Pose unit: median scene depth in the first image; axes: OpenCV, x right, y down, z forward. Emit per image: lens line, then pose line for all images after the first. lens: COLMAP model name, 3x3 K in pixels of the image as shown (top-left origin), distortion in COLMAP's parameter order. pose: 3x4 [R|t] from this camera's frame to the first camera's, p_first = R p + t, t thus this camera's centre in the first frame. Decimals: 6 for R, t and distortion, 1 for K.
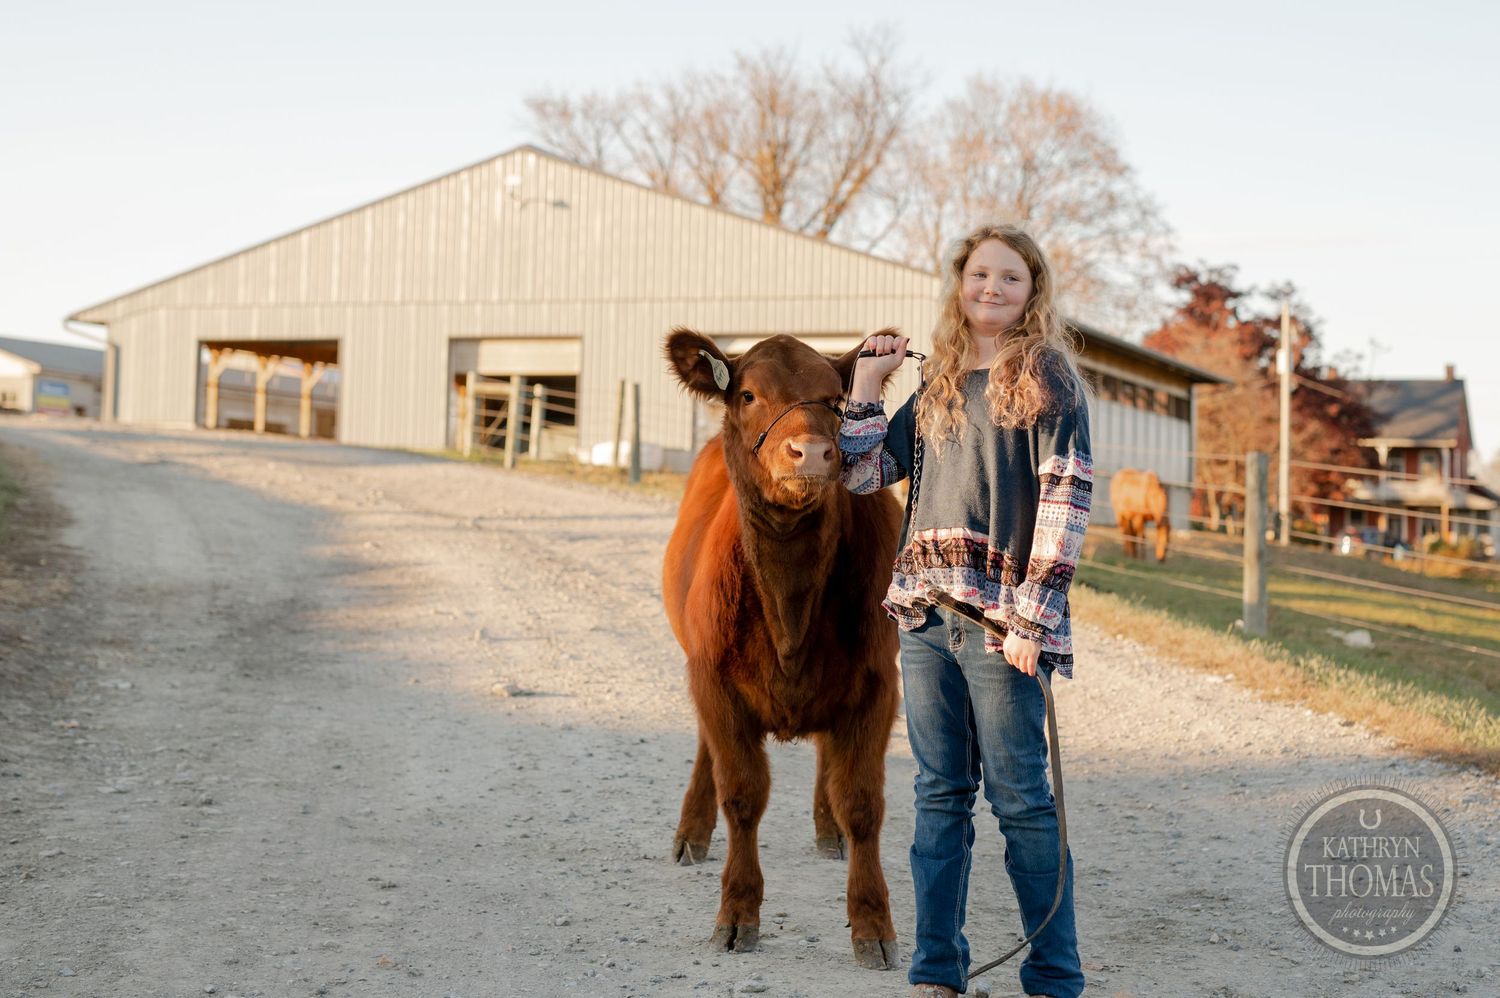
lens RADIAL K [[2473.5, 0, 868.1], [0, 2473.5, 405.0], [0, 0, 1]] dist [0.001505, -0.004219]
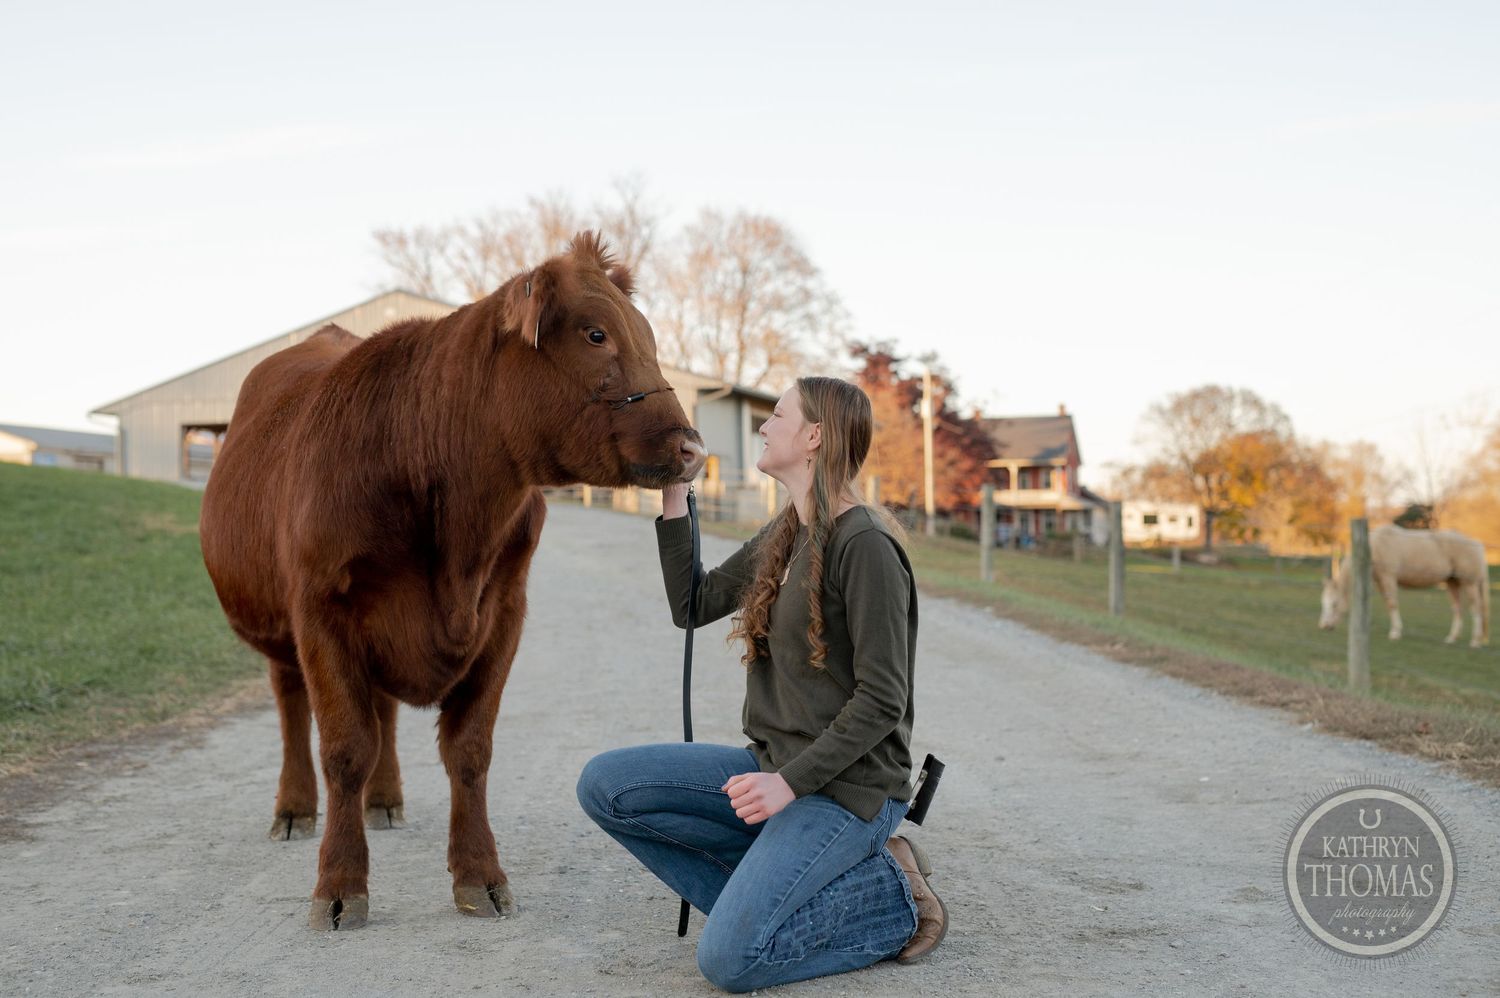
lens RADIAL K [[2094.0, 0, 763.3], [0, 2094.0, 496.3], [0, 0, 1]] dist [-0.004697, 0.041148]
pose [[0.997667, -0.037488, 0.057046, 0.004125], [0.036072, 0.999020, 0.025653, -0.001321], [-0.057952, -0.023535, 0.998042, -0.168533]]
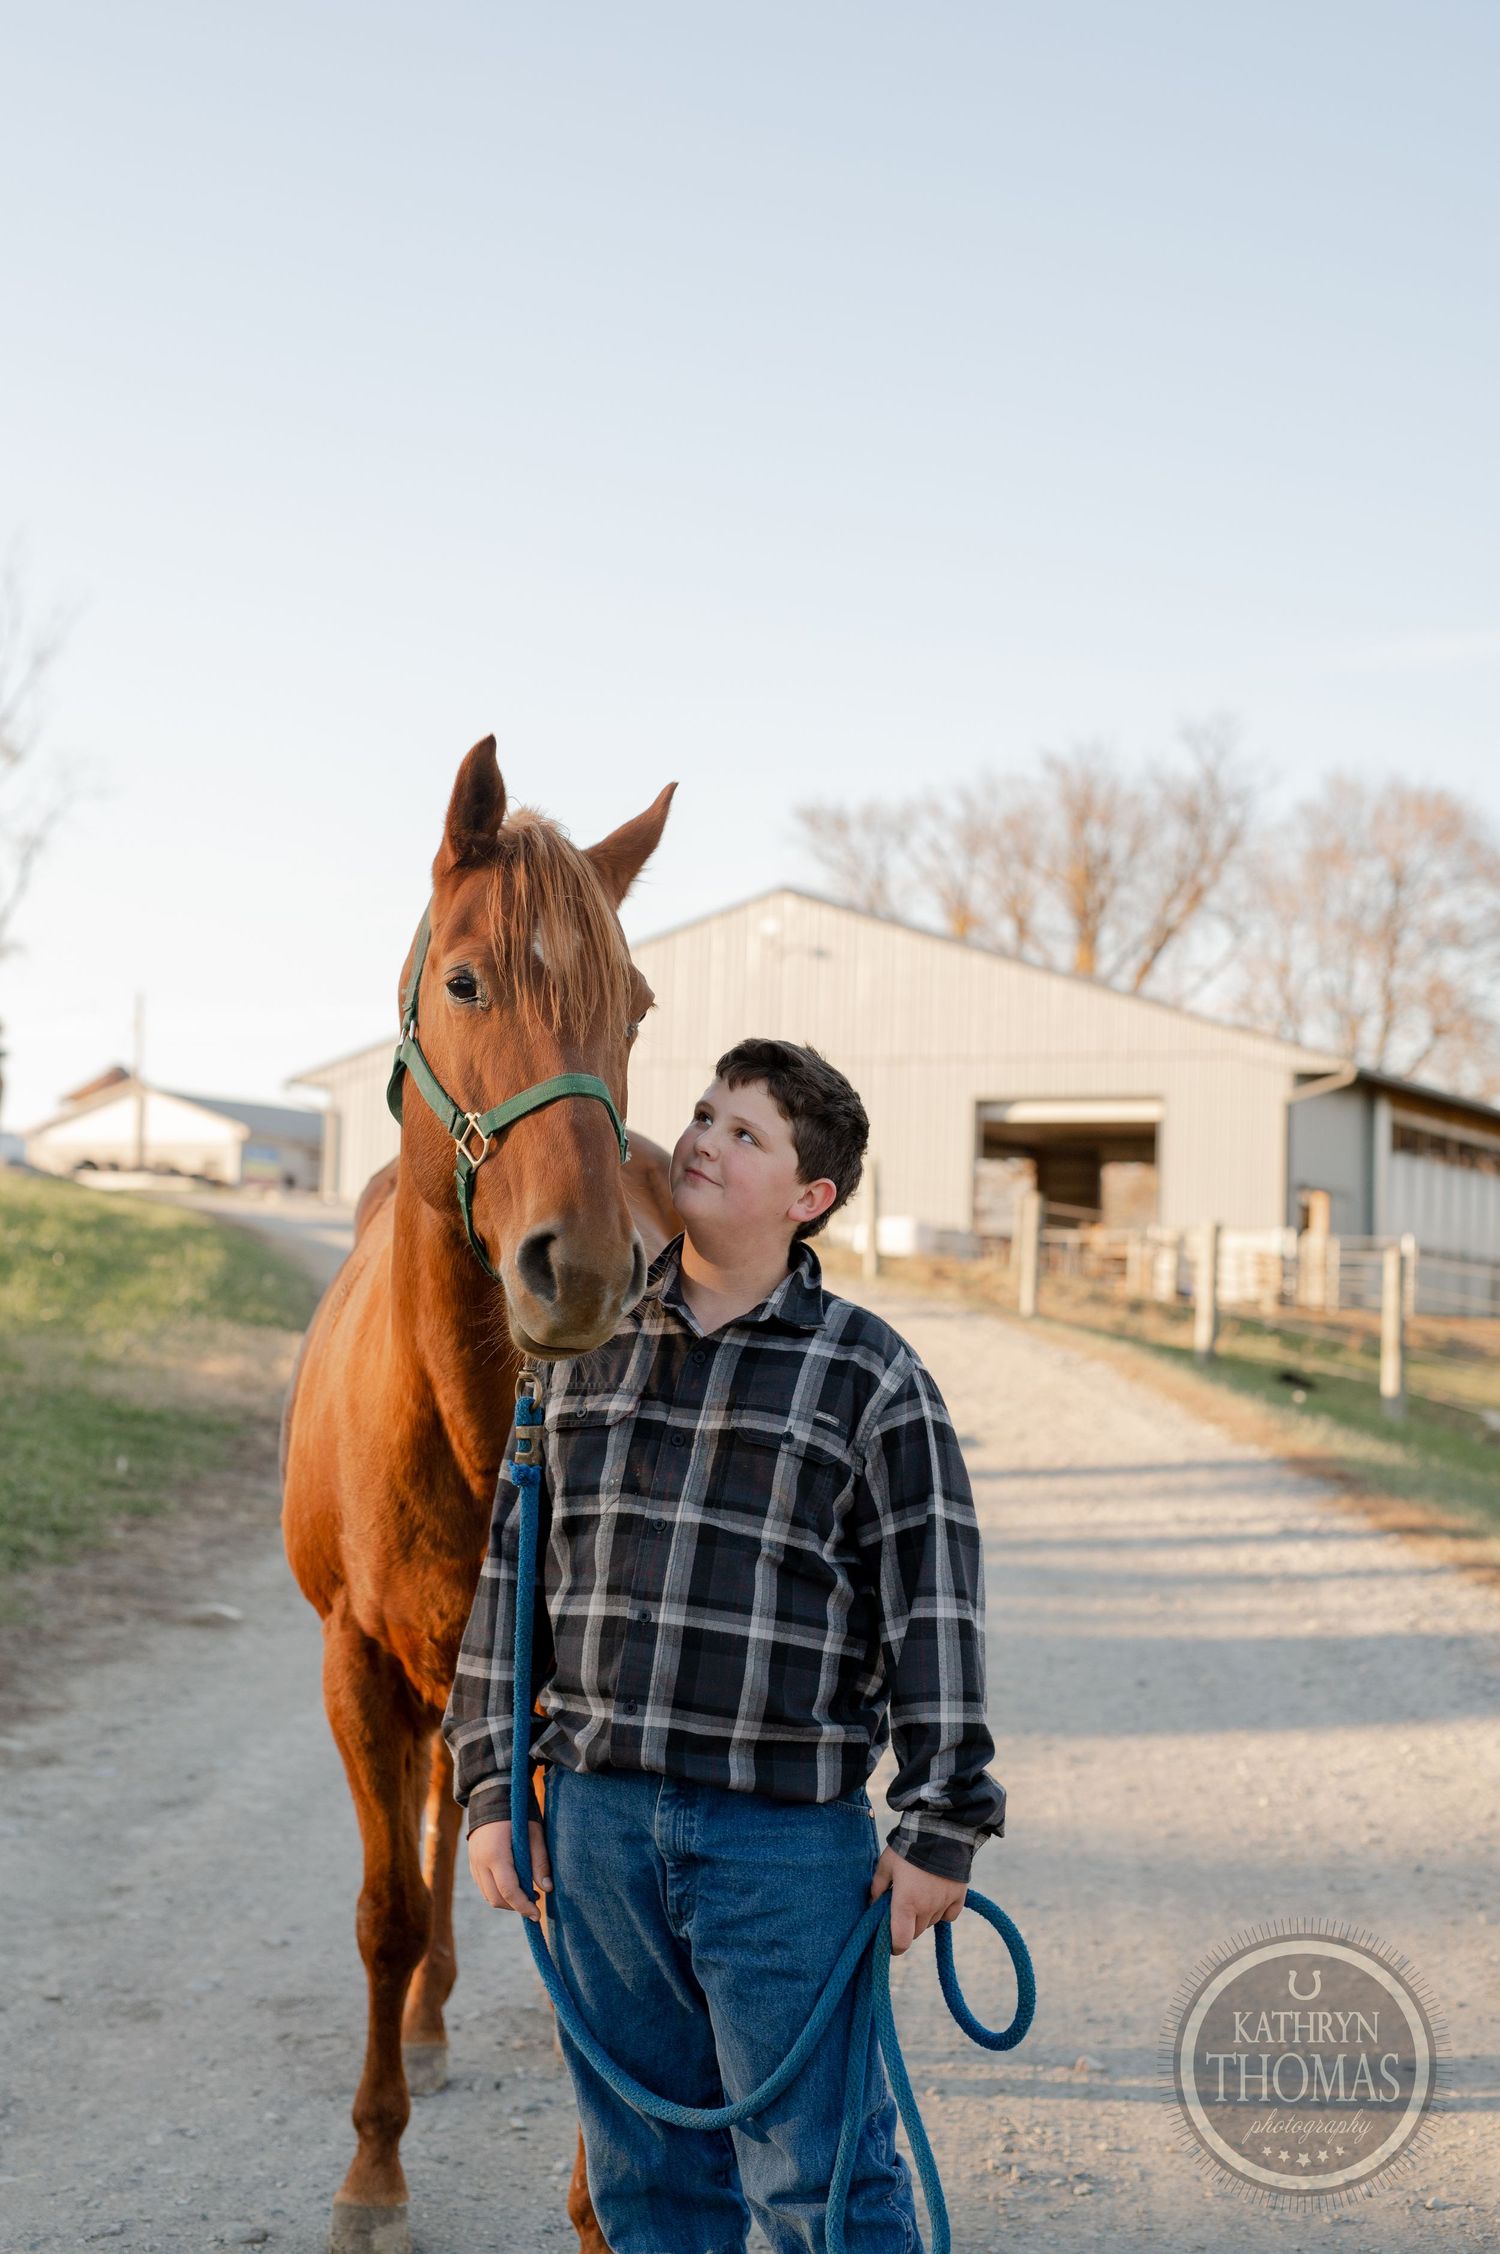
lens RADIAL K [[3146.6, 0, 750.0], [0, 3146.6, 1127.0], [0, 0, 1]] dist [-0.004697, 0.041148]
pose [[0.987921, -0.003186, -0.154923, 0.014016], [0.001443, 0.999934, -0.011364, -0.003189], [0.154949, 0.011003, 0.987861, -0.068030]]
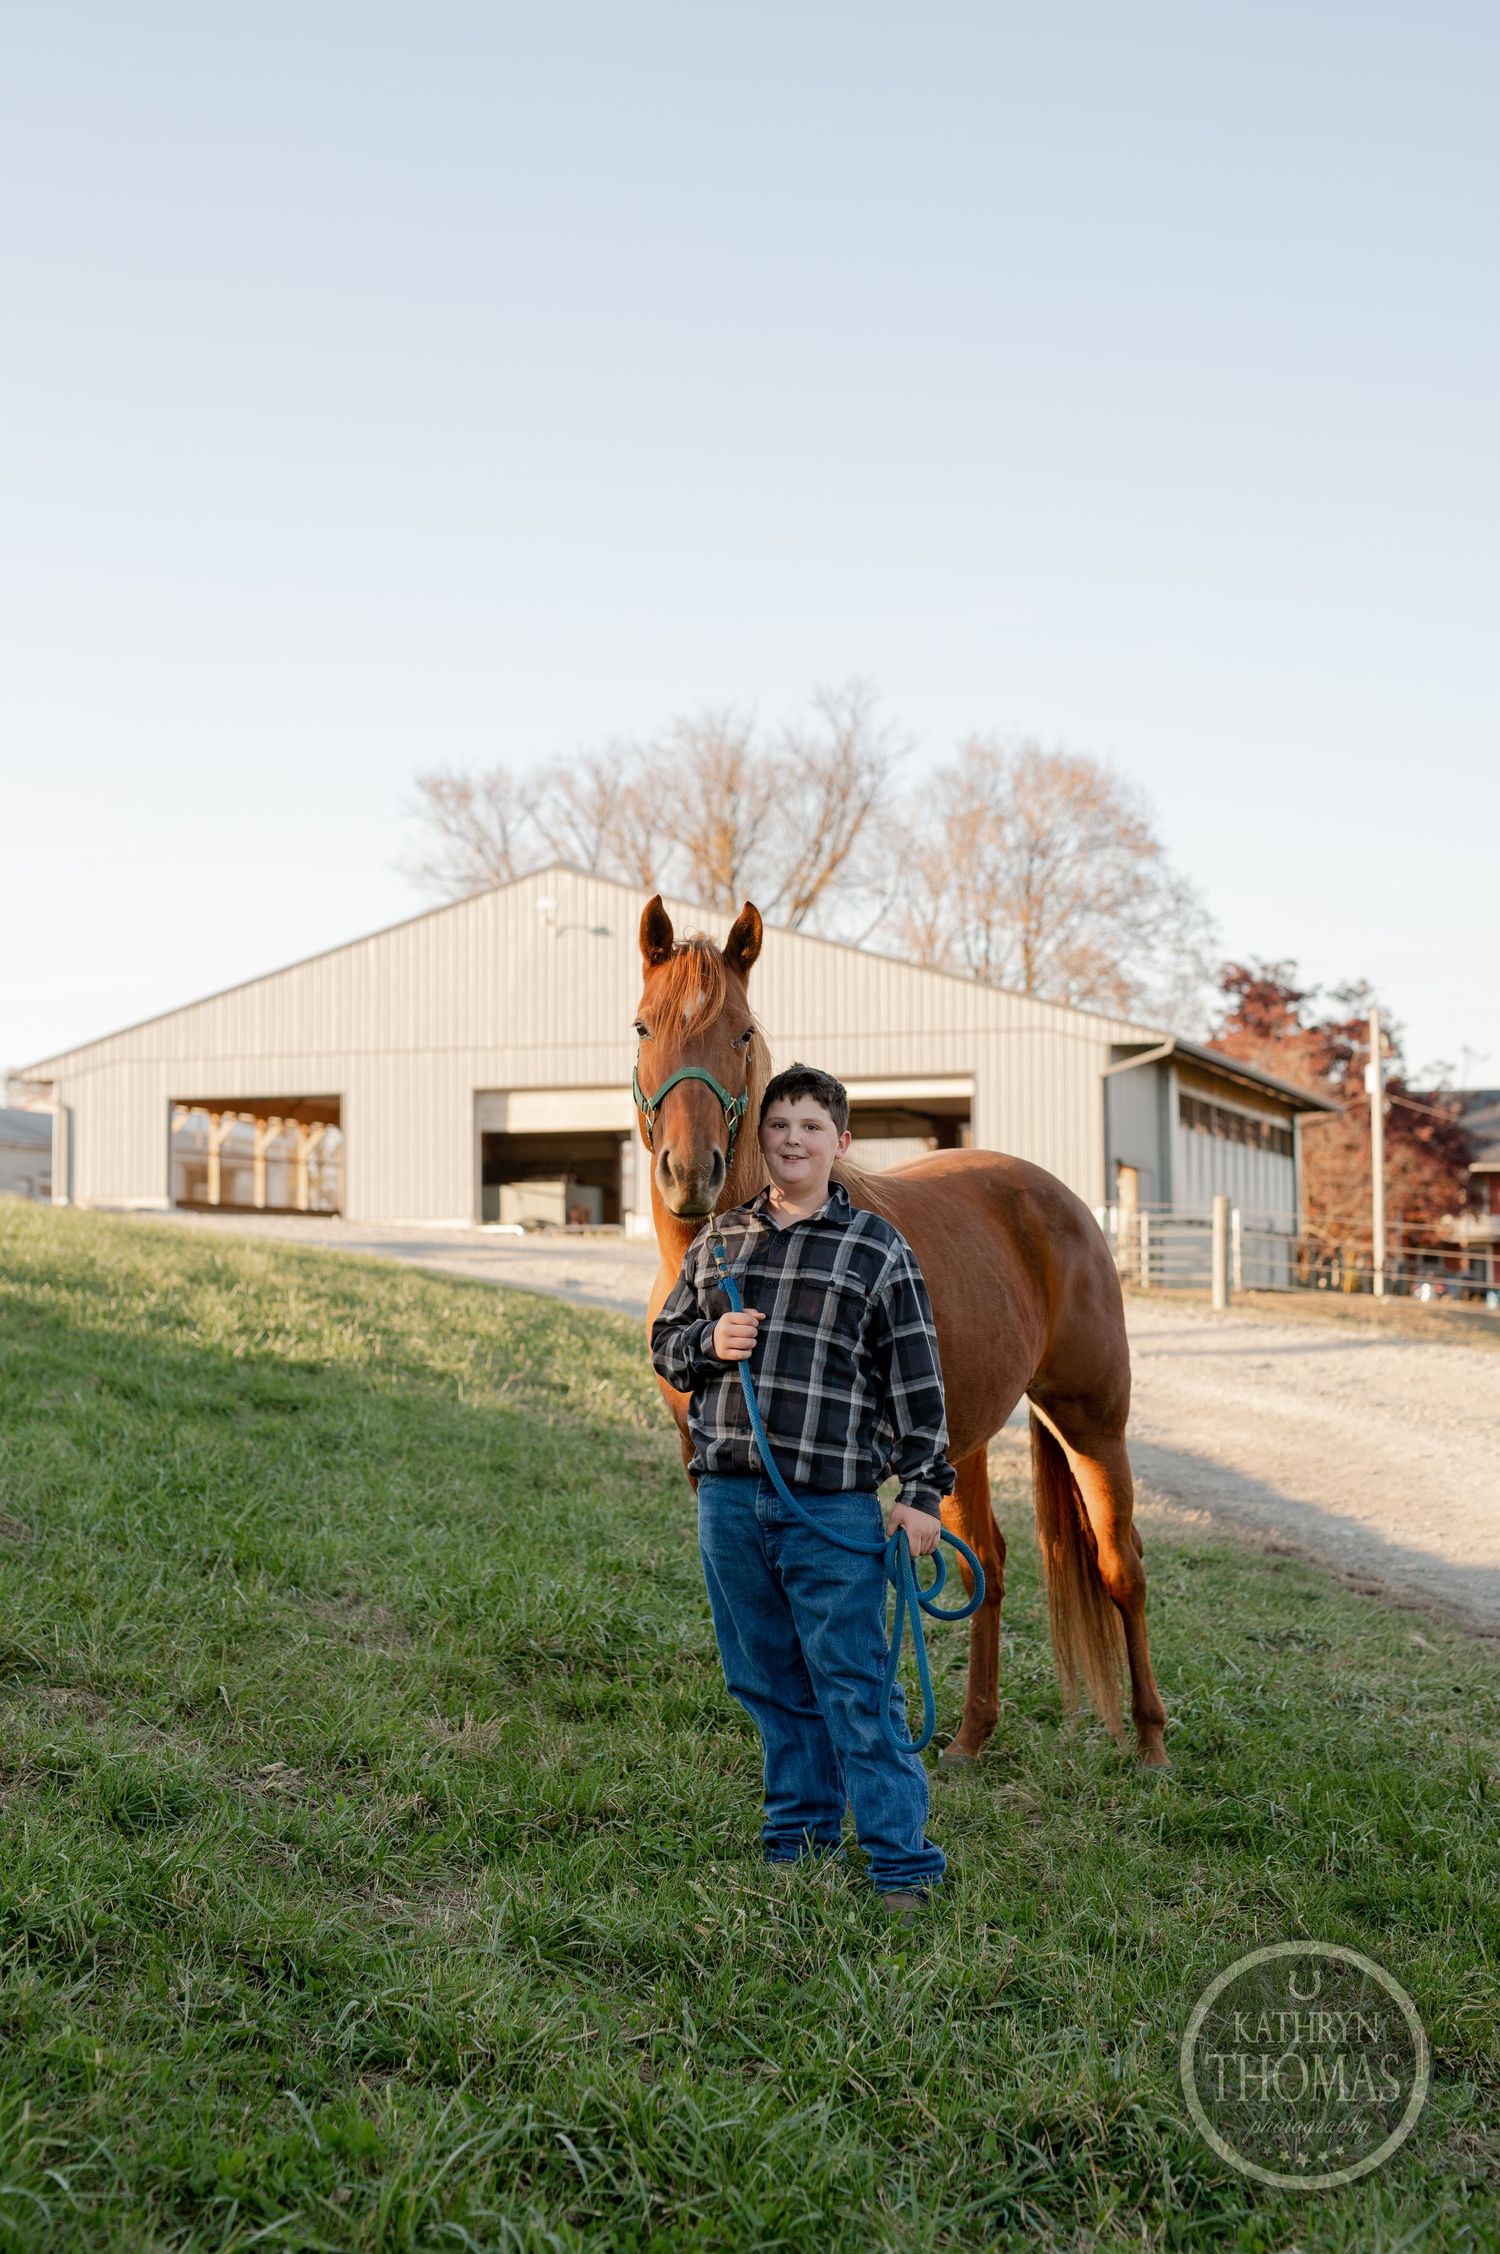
lens RADIAL K [[3146.6, 0, 750.0], [0, 3146.6, 1127.0], [0, 0, 1]] dist [-0.004697, 0.041148]
pose [[0.999483, -0.027447, 0.016720, -0.052844], [0.027423, 0.999623, 0.001639, -0.007717], [-0.016759, -0.001179, 0.999859, -0.049341]]
